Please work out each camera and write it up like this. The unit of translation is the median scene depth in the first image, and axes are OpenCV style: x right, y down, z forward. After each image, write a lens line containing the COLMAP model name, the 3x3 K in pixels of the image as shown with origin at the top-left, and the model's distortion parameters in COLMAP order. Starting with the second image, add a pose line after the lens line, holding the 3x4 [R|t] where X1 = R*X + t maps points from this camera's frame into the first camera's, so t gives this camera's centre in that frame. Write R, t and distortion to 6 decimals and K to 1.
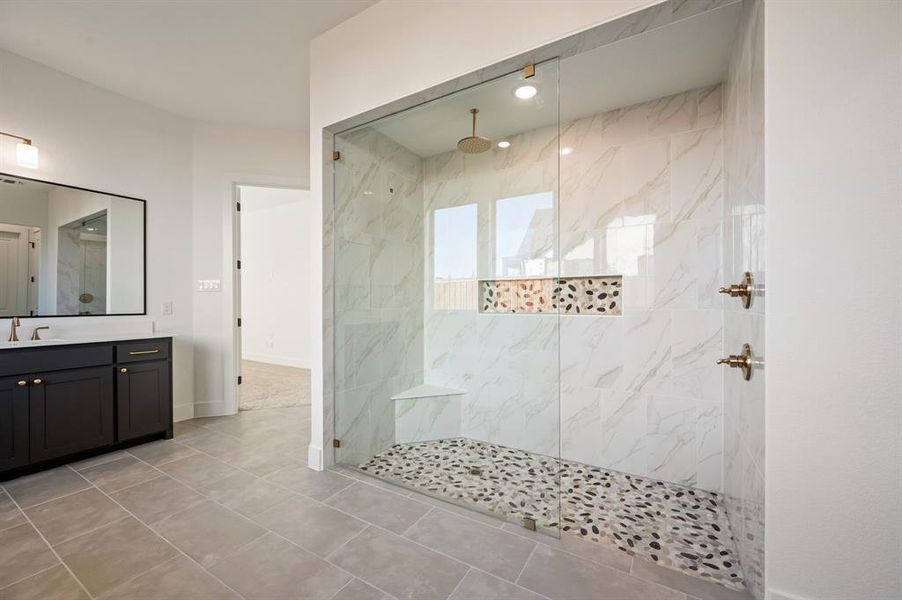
lens RADIAL K [[363.6, 0, 464.1], [0, 363.6, 301.6], [0, 0, 1]] dist [-0.008896, 0.000149]
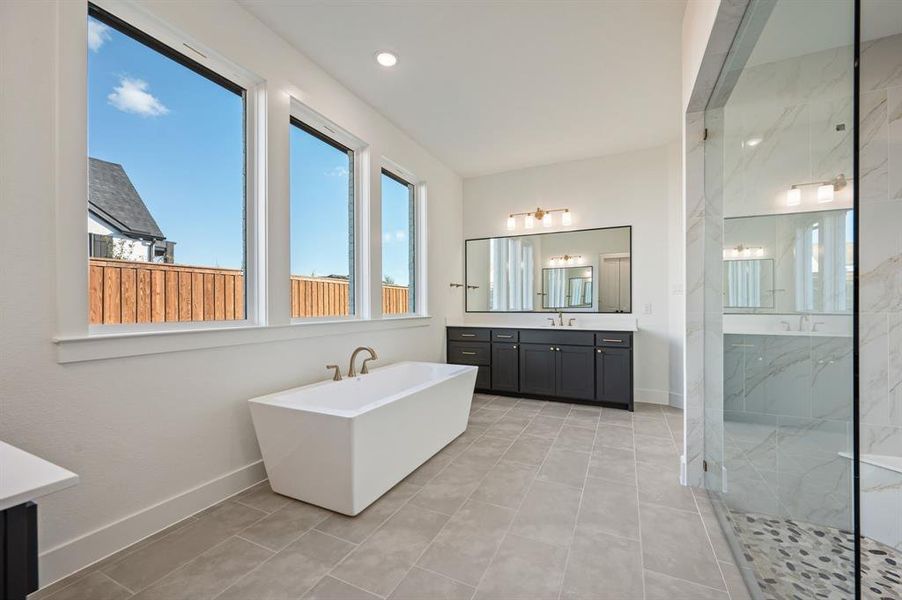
lens RADIAL K [[355.7, 0, 452.5], [0, 355.7, 303.2], [0, 0, 1]] dist [0.000044, -0.000256]
pose [[0.077005, -0.002340, -0.997028, 0.446049], [0.001512, 0.999996, -0.002230, 0.001989], [0.997030, -0.001336, 0.077008, 0.323397]]
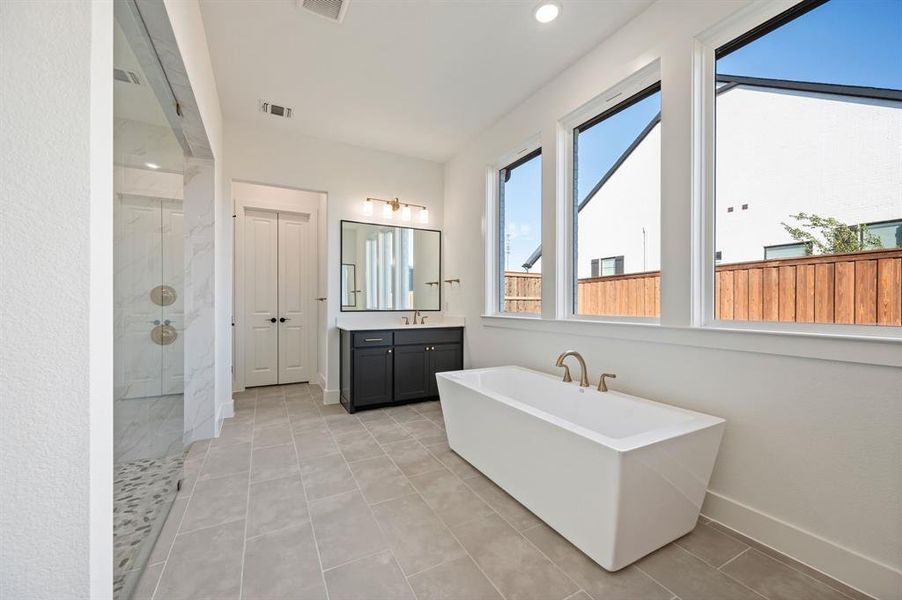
lens RADIAL K [[355.7, 0, 450.3], [0, 355.7, 302.9], [0, 0, 1]] dist [0.000044, -0.000256]
pose [[-0.848547, 0.001112, 0.529118, -0.858650], [0.000018, 0.999998, -0.002073, 0.005478], [-0.529120, -0.001749, -0.848545, 1.081222]]
